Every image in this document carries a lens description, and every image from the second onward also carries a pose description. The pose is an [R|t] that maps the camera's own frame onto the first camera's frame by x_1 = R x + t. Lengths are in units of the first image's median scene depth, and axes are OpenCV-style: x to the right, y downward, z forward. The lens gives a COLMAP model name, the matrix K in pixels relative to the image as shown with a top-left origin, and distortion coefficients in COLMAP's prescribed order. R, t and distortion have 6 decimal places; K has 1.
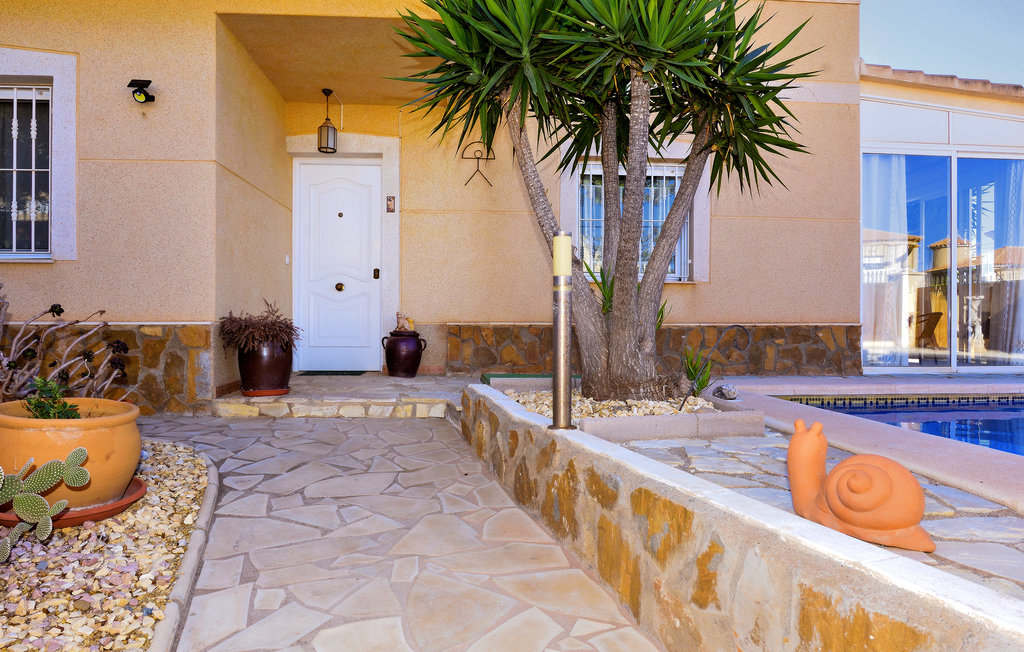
lens RADIAL K [[634.7, 0, 512.0], [0, 634.7, 326.0], [0, 0, 1]] dist [-0.003025, -0.000691]
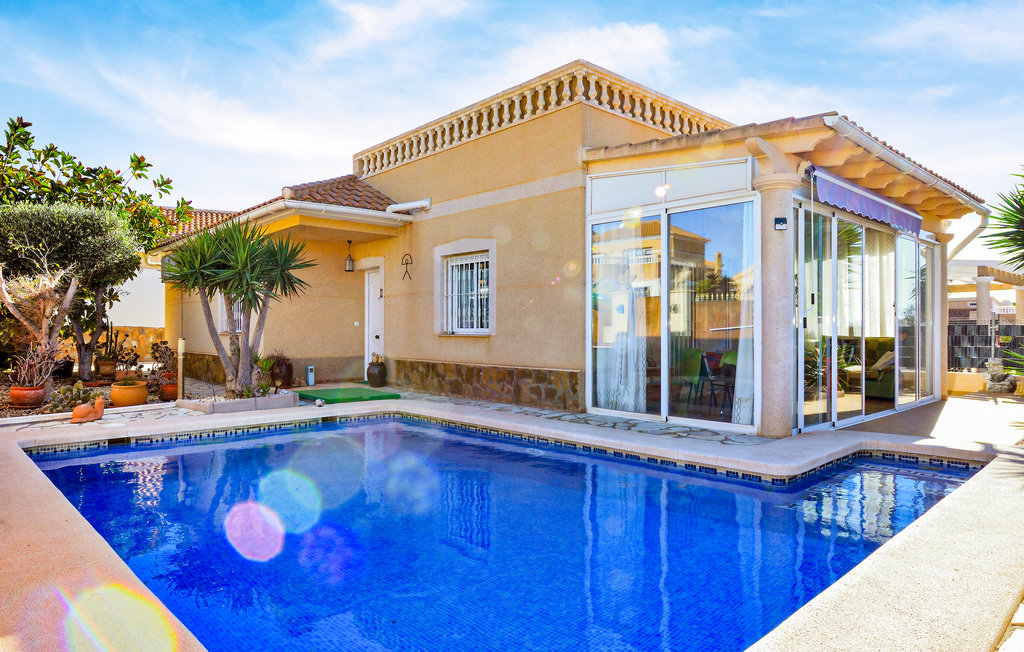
lens RADIAL K [[634.7, 0, 512.0], [0, 634.7, 326.0], [0, 0, 1]] dist [-0.003025, -0.000691]
pose [[0.622193, 0.001151, -0.782863, 1.454213], [-0.006173, 0.999975, -0.003436, -0.087566], [0.782839, 0.006971, 0.622185, 0.130793]]
